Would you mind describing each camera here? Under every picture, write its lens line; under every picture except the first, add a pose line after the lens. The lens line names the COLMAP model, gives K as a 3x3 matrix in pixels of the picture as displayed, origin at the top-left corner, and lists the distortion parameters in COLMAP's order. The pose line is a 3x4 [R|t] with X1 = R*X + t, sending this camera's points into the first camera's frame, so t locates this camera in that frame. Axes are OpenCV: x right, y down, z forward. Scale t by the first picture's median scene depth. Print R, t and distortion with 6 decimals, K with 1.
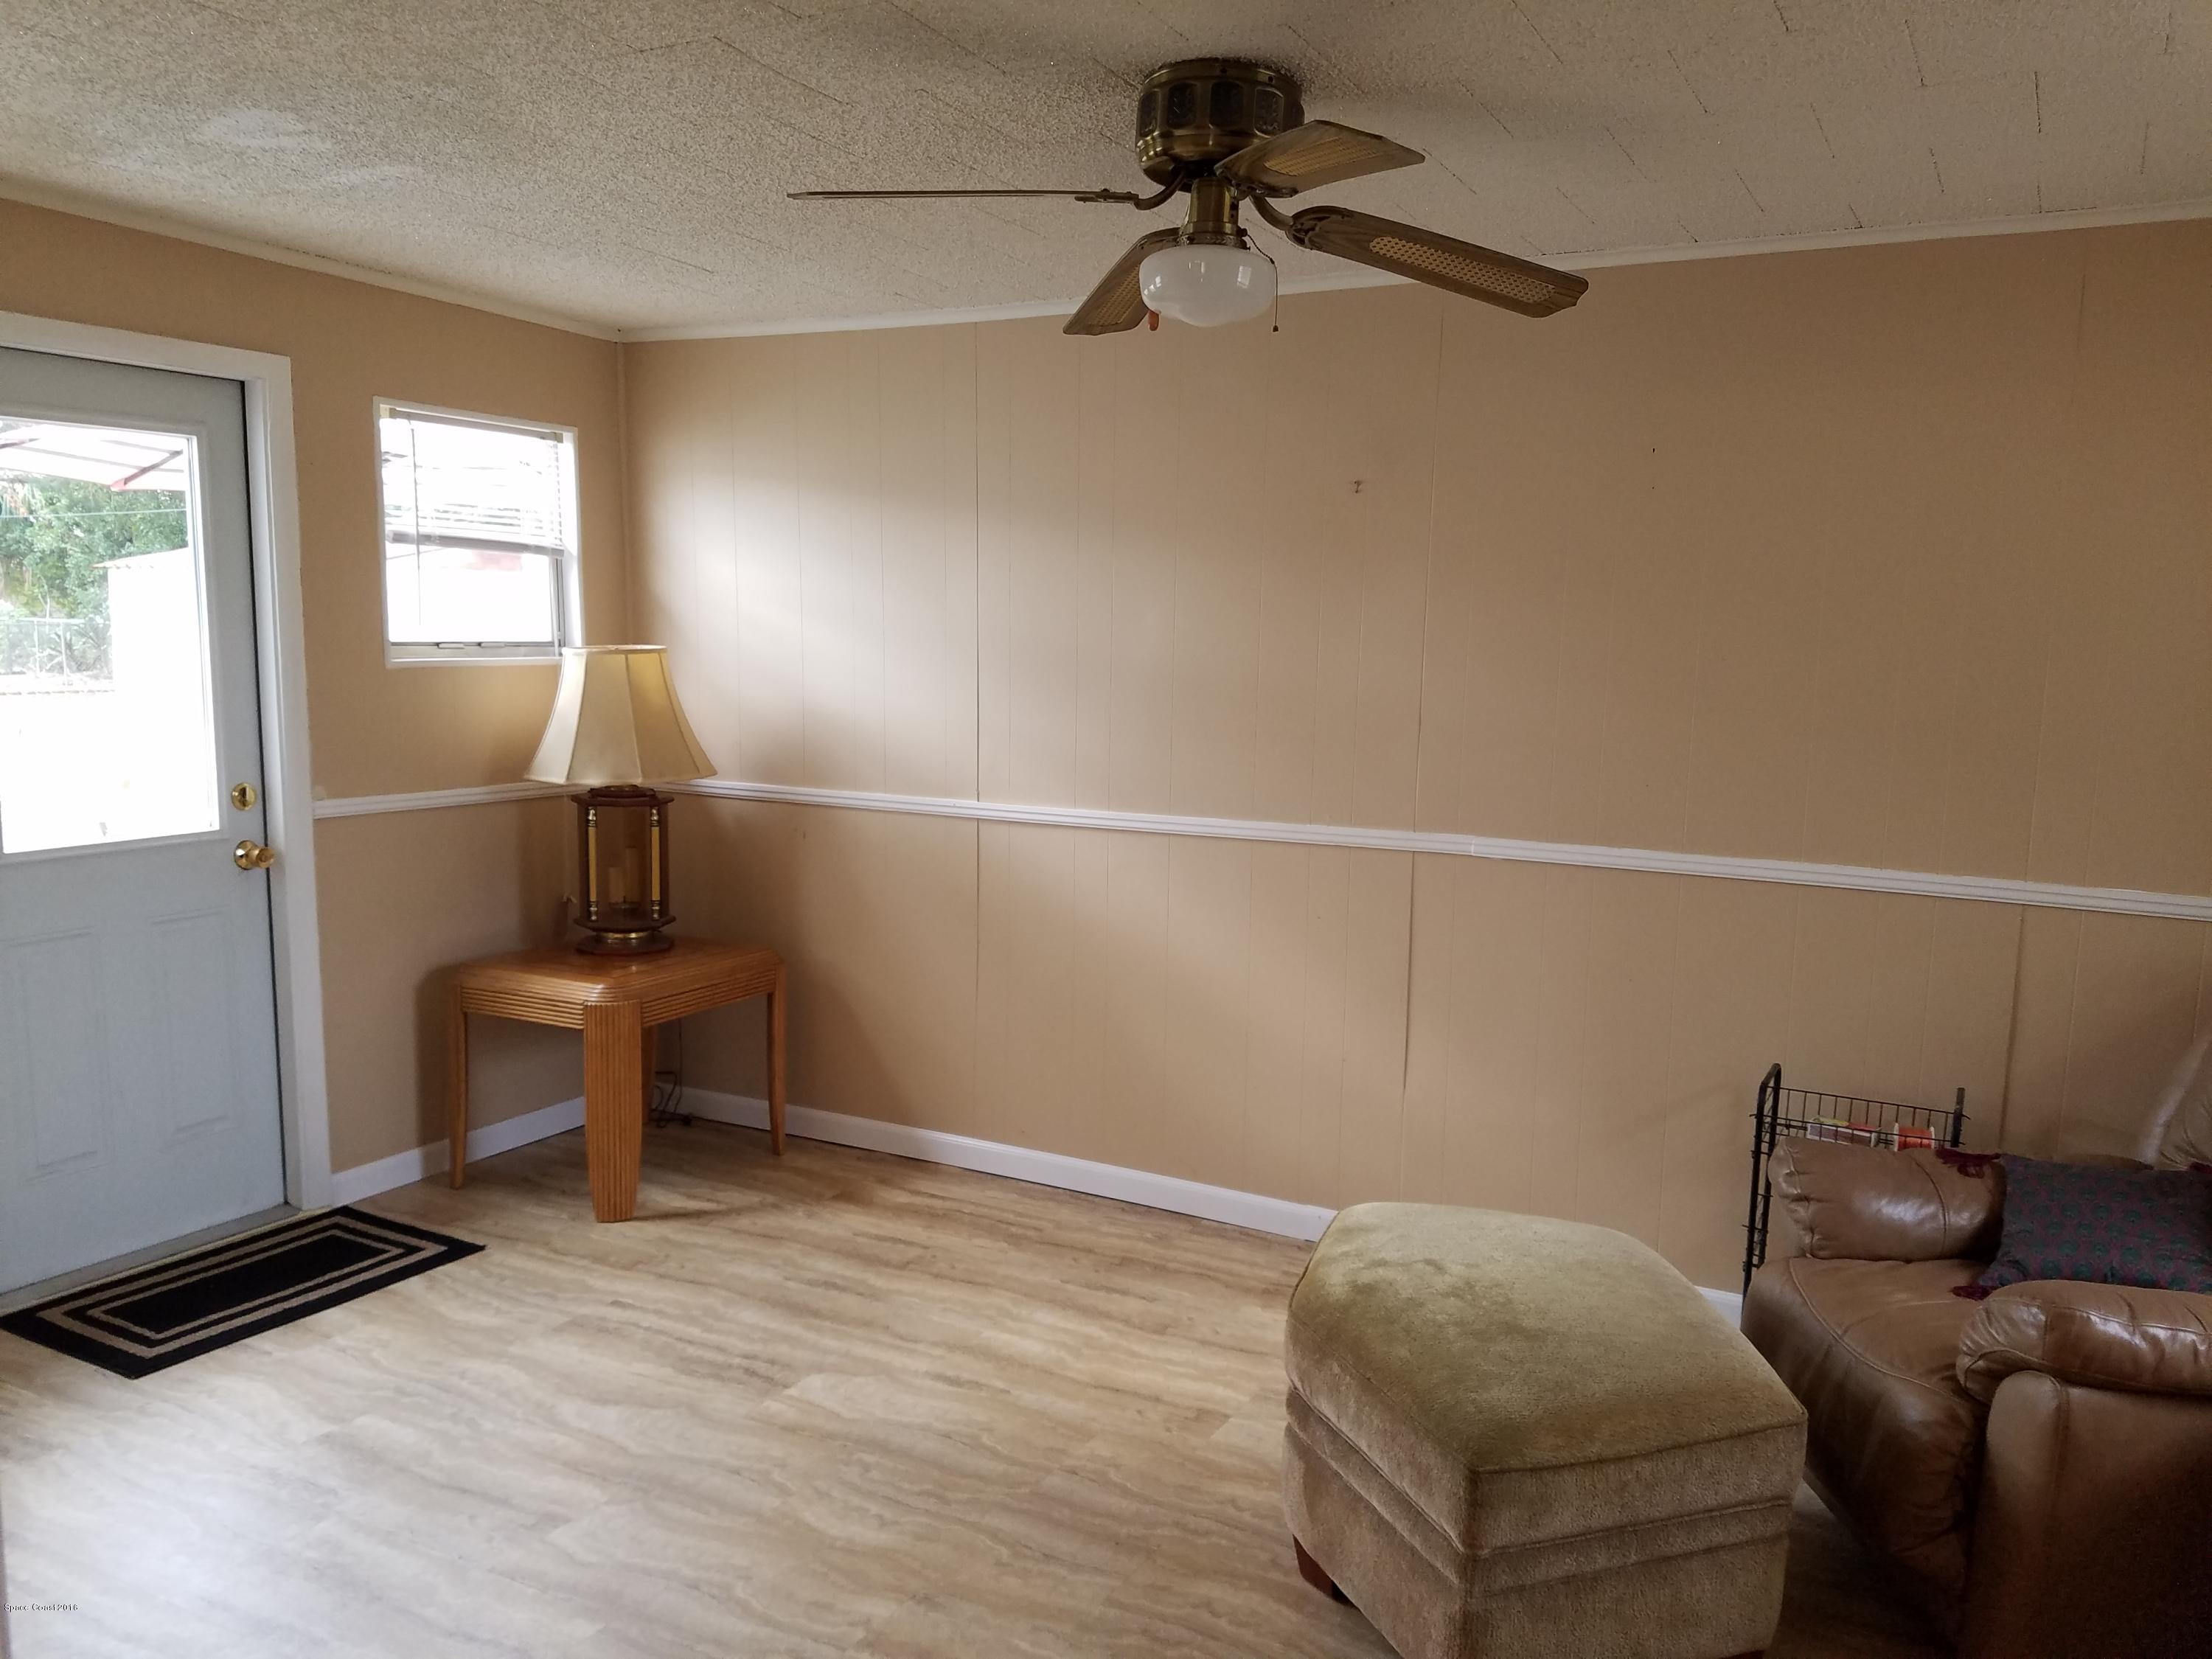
lens RADIAL K [[1716.4, 0, 1176.1], [0, 1716.4, 839.3], [0, 0, 1]] dist [0.316111, -0.550206]
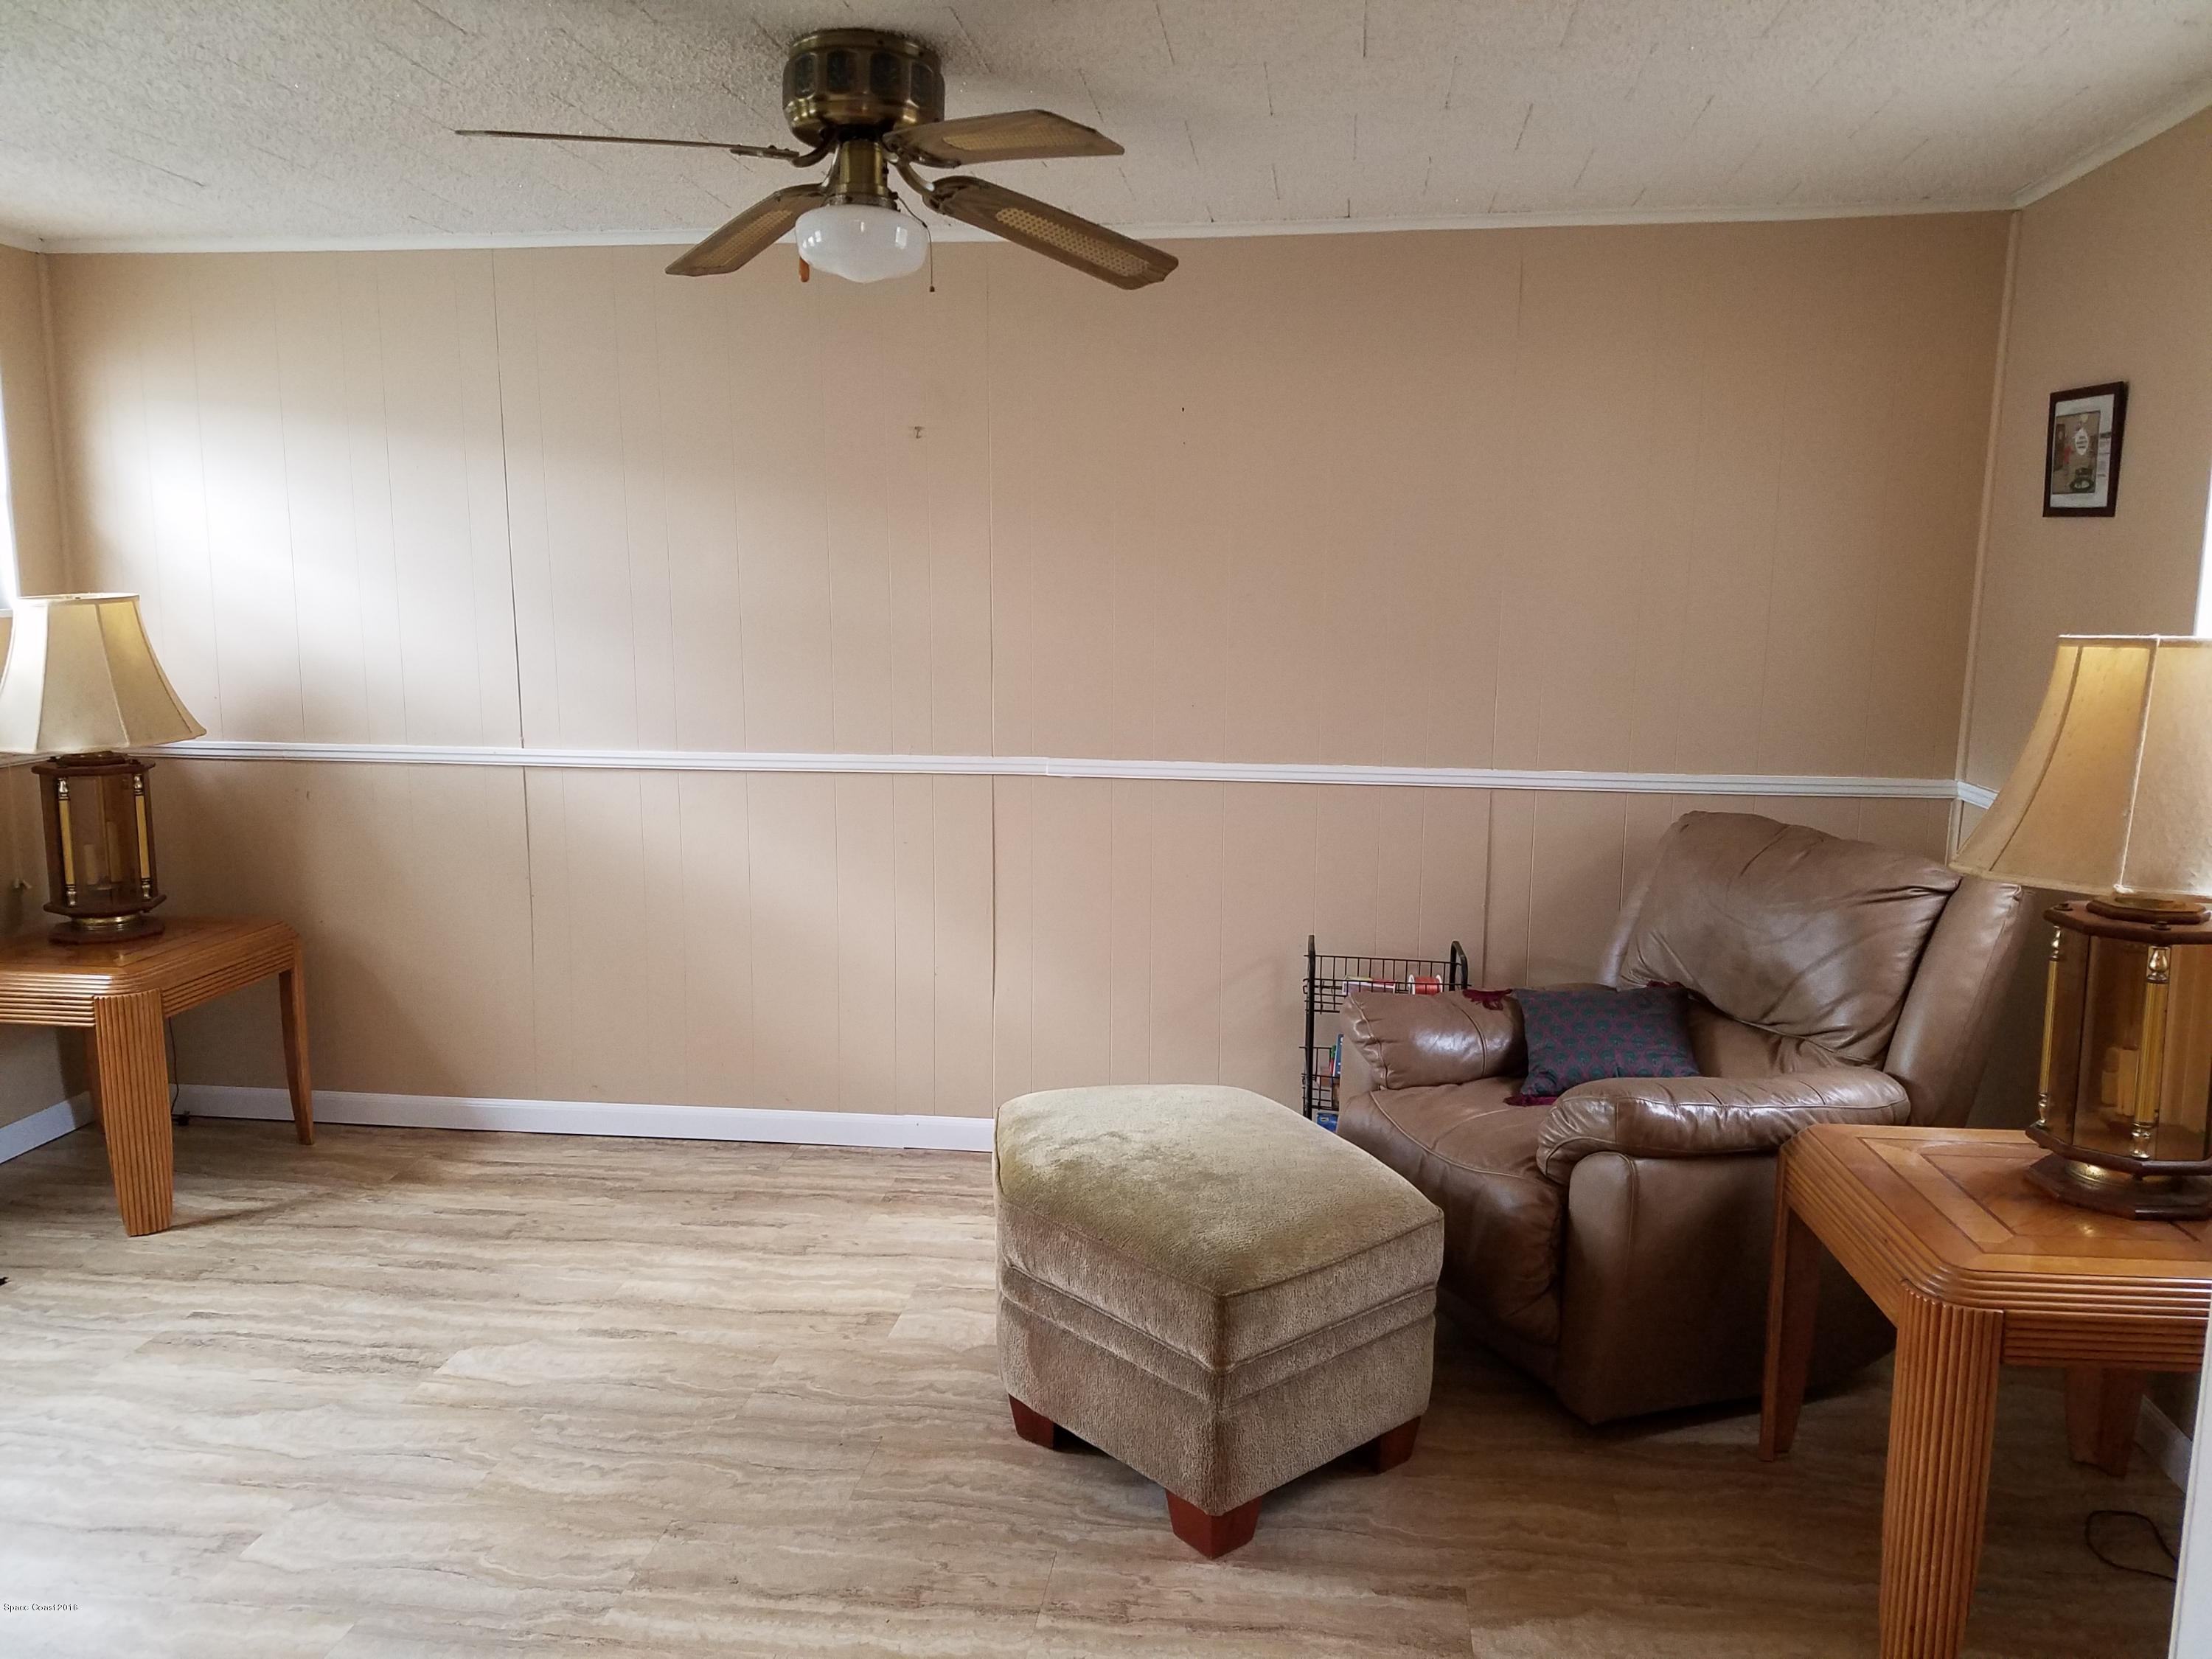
lens RADIAL K [[1706.0, 0, 1111.4], [0, 1706.0, 781.6], [0, 0, 1]] dist [0.288676, -0.352240]
pose [[0.940290, -0.058389, 0.335329, -0.196789], [0.056634, 0.998282, 0.015019, -0.000164], [-0.335630, 0.004868, 0.941981, -0.034828]]
